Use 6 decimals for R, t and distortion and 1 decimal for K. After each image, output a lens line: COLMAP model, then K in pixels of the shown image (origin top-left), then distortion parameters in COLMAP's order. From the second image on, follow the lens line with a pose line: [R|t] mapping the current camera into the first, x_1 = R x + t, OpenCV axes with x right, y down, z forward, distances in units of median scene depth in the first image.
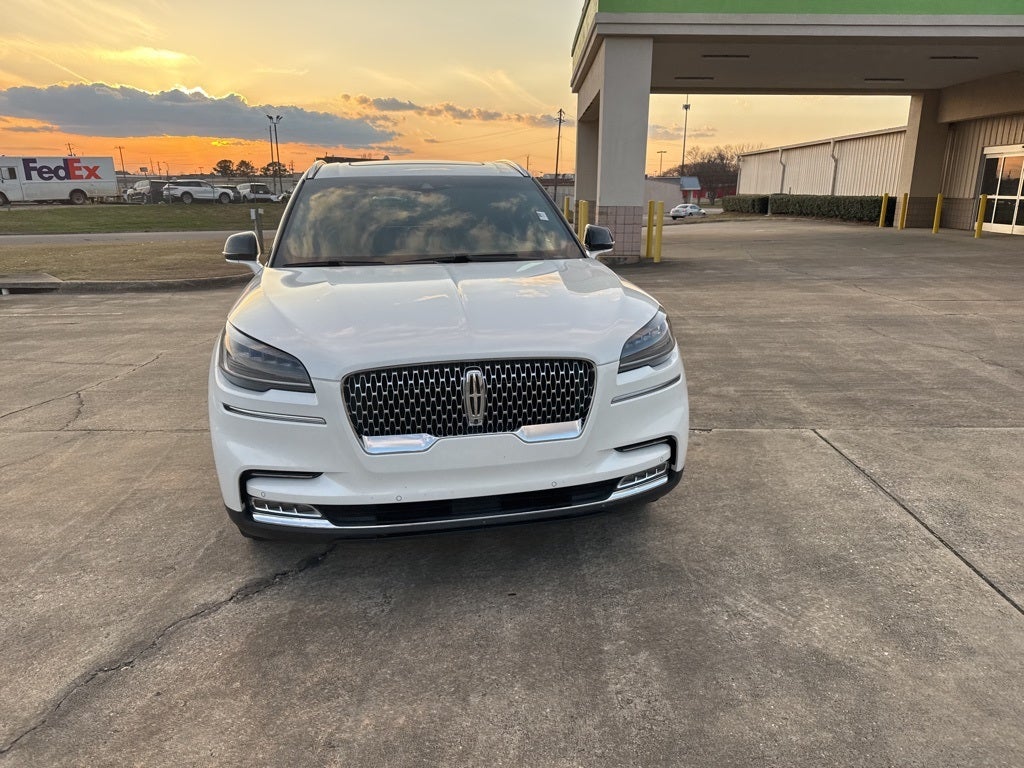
lens RADIAL K [[719.3, 0, 502.6], [0, 719.3, 390.6], [0, 0, 1]] dist [0.041384, -0.056829]
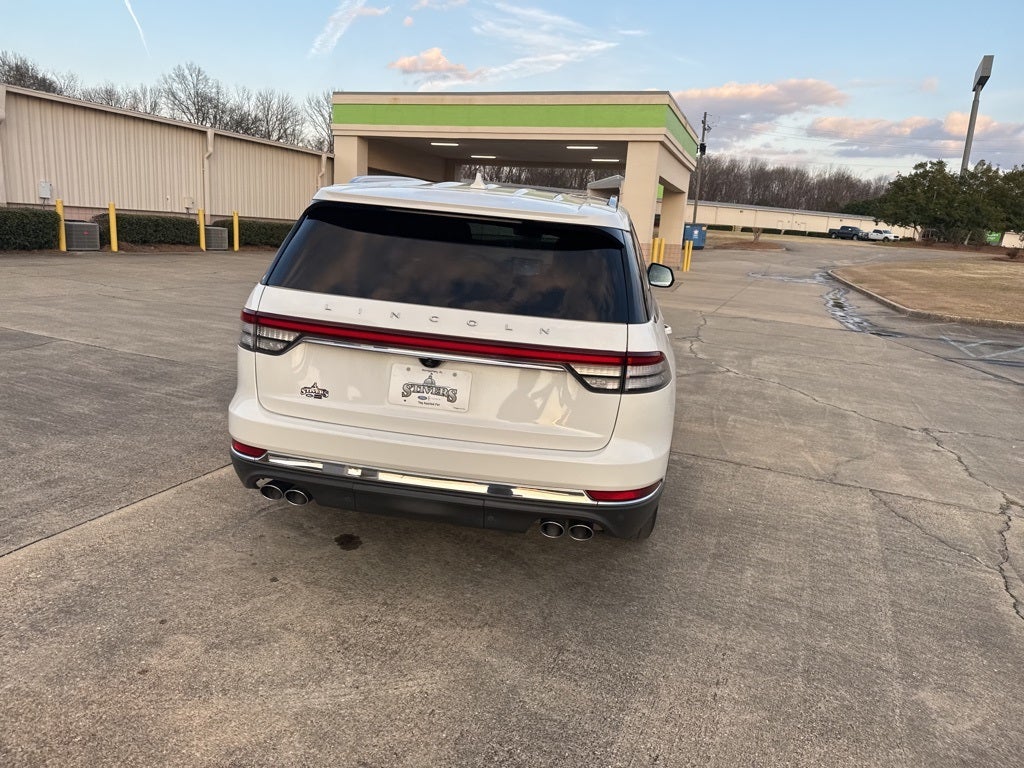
lens RADIAL K [[719.3, 0, 500.7], [0, 719.3, 367.0], [0, 0, 1]] dist [0.041384, -0.056829]
pose [[-0.948466, -0.119561, 0.293459, -0.503459], [0.019937, 0.901738, 0.431823, -0.643180], [-0.316252, 0.415420, -0.852884, 2.366248]]
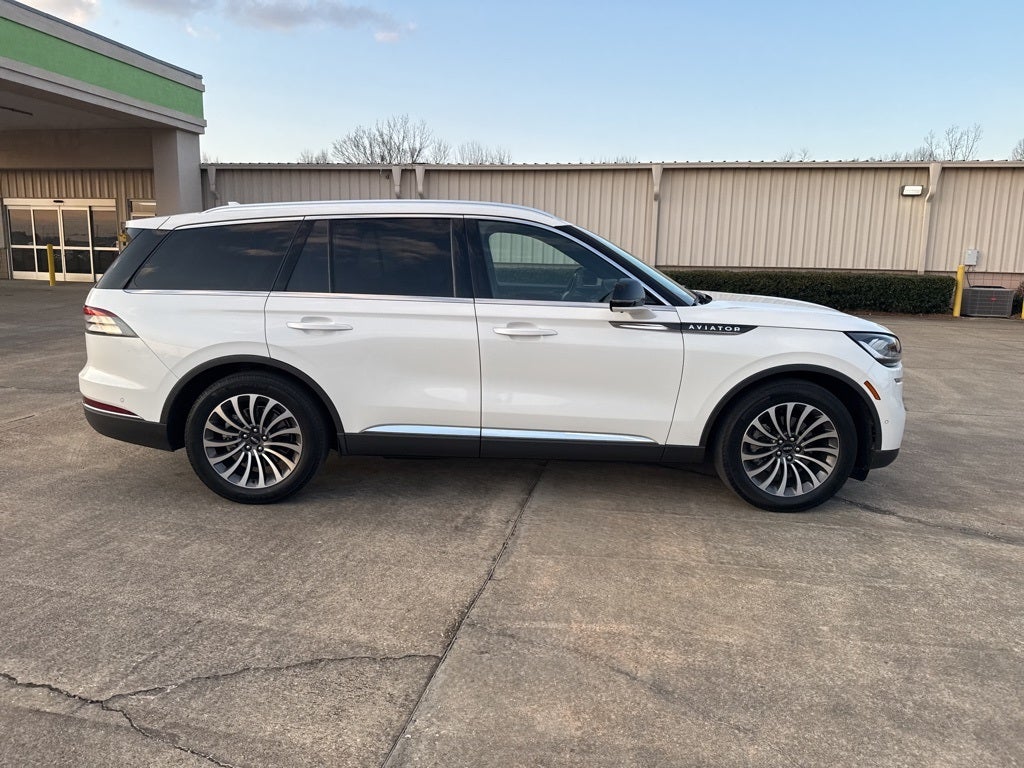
lens RADIAL K [[719.3, 0, 512.8], [0, 719.3, 375.8], [0, 0, 1]] dist [0.041384, -0.056829]
pose [[0.167742, -0.155571, 0.973478, -1.345155], [0.239232, 0.964377, 0.112894, -0.236683], [-0.956363, 0.213950, 0.198984, 0.987700]]
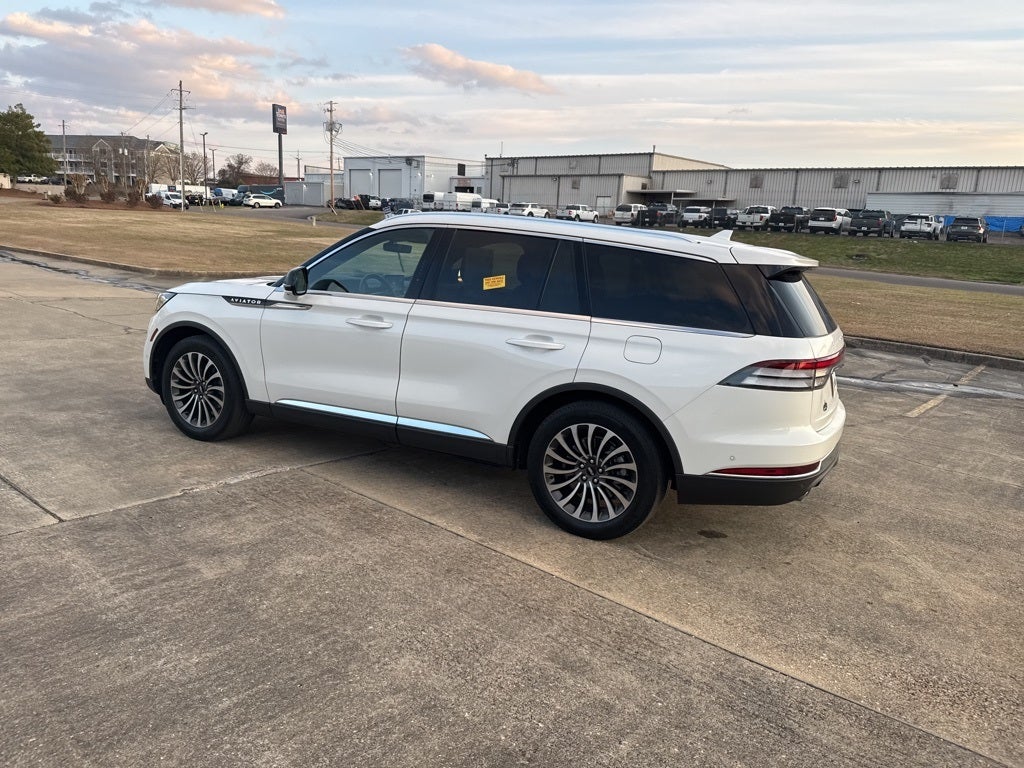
lens RADIAL K [[719.3, 0, 511.3], [0, 719.3, 380.2], [0, 0, 1]] dist [0.041384, -0.056829]
pose [[-0.602837, 0.130789, -0.787072, 0.862327], [-0.263802, 0.898319, 0.351328, -0.583720], [0.752992, 0.419424, -0.507038, 2.000192]]
